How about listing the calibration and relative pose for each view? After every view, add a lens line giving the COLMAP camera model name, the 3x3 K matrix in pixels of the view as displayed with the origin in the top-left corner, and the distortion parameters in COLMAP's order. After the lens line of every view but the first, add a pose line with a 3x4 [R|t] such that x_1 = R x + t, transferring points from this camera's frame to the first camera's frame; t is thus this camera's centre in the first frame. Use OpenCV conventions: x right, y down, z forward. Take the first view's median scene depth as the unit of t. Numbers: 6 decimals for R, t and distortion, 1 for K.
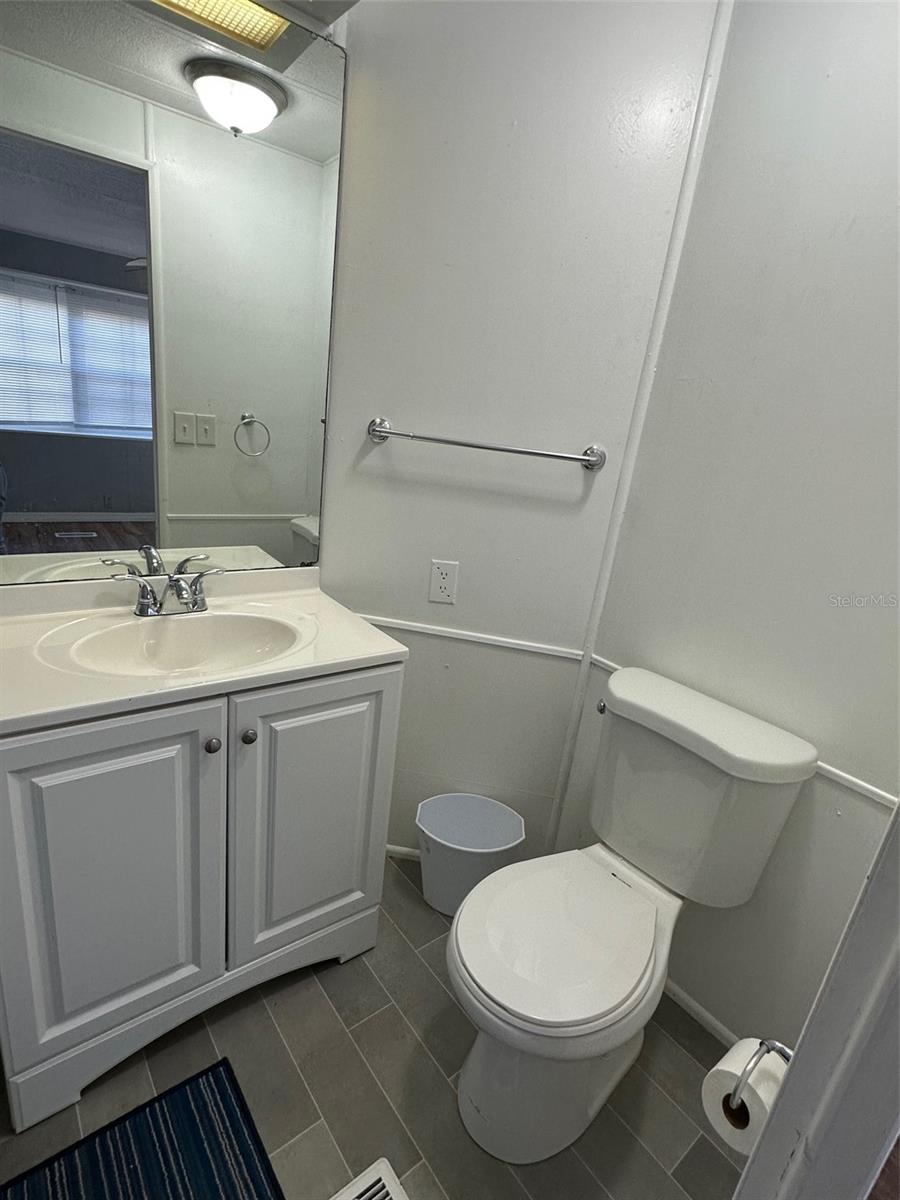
lens RADIAL K [[597.5, 0, 447.1], [0, 597.5, 600.3], [0, 0, 1]] dist [-0.002977, -0.000142]
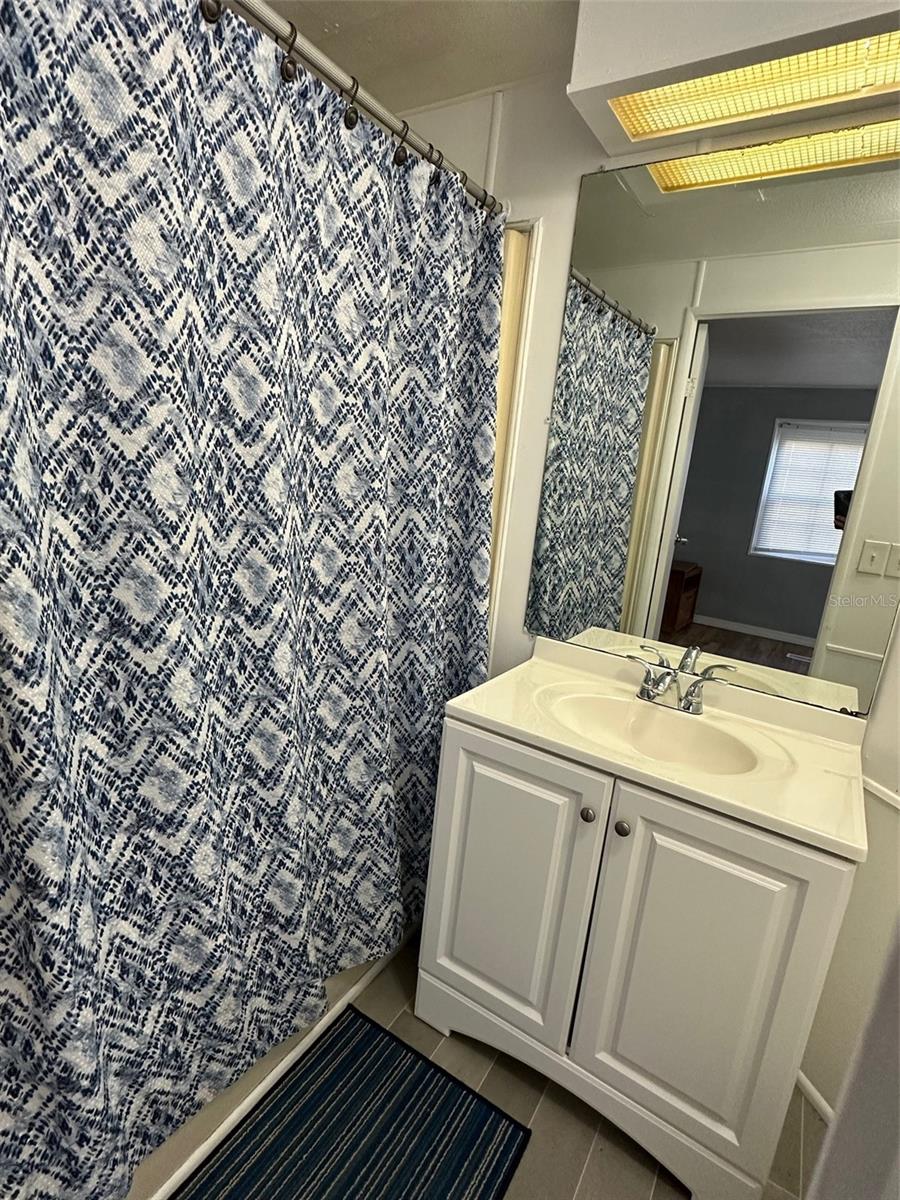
lens RADIAL K [[597.5, 0, 444.2], [0, 597.5, 597.4], [0, 0, 1]] dist [-0.002977, -0.000142]
pose [[0.335227, 0.126825, -0.933562, 0.401342], [-0.333420, 0.942741, 0.008346, -0.039520], [0.881166, 0.308471, 0.358319, 0.233862]]
